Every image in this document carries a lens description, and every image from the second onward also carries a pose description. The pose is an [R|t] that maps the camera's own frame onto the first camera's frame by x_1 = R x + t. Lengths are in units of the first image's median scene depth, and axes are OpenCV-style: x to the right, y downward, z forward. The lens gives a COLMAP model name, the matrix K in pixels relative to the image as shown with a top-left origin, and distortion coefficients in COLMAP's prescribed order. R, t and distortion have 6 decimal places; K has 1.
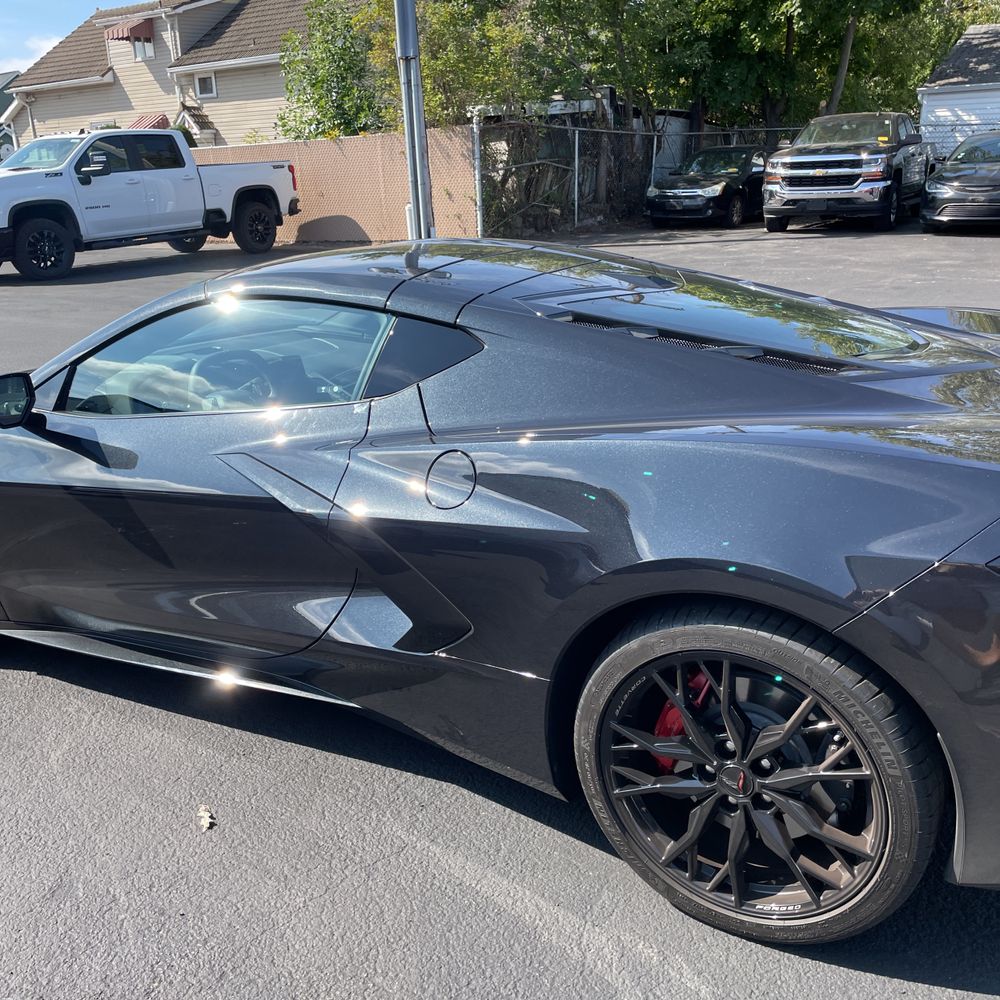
lens RADIAL K [[1021.3, 0, 504.8], [0, 1021.3, 496.1], [0, 0, 1]] dist [0.016450, 0.000000]
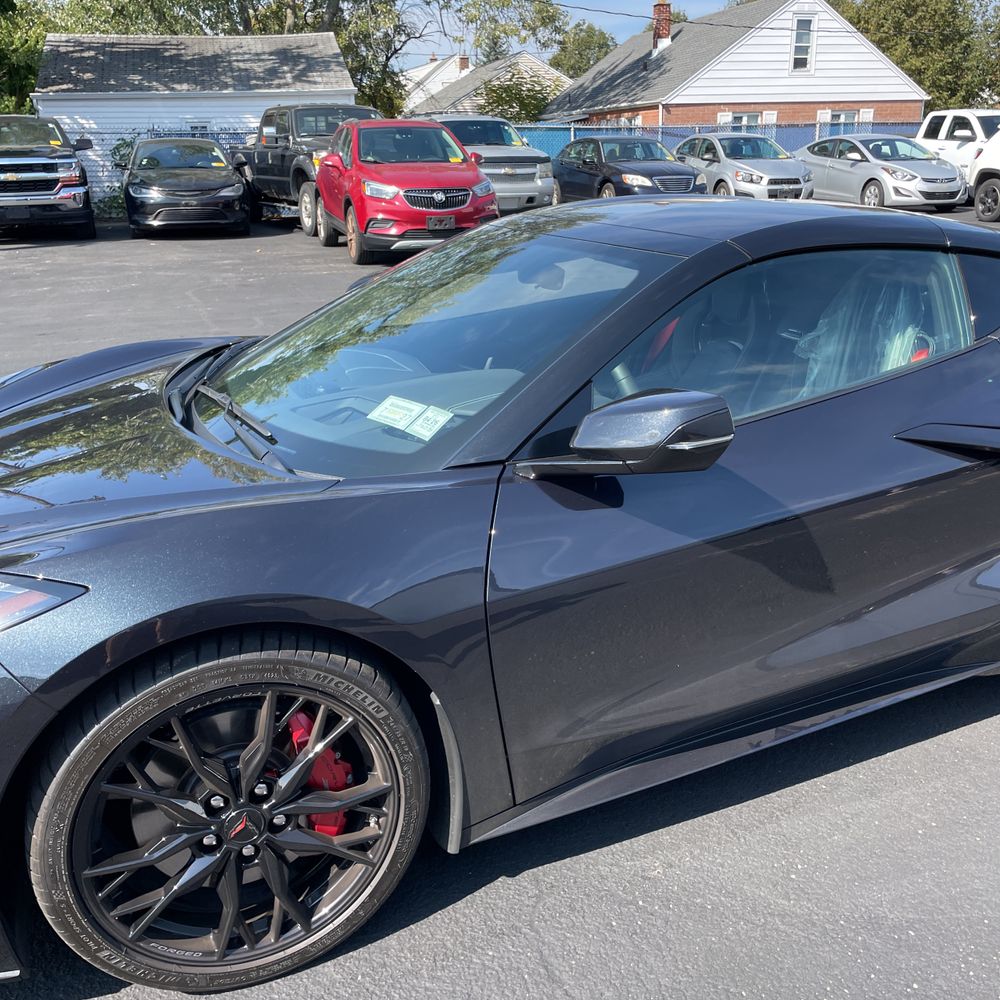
lens RADIAL K [[1021.3, 0, 499.9], [0, 1021.3, 510.1], [0, 0, 1]] dist [0.016450, 0.000000]
pose [[0.622982, -0.234180, 0.746360, -0.157951], [0.236402, 0.965885, 0.105736, -0.020638], [-0.745659, 0.110570, 0.657090, 0.097816]]
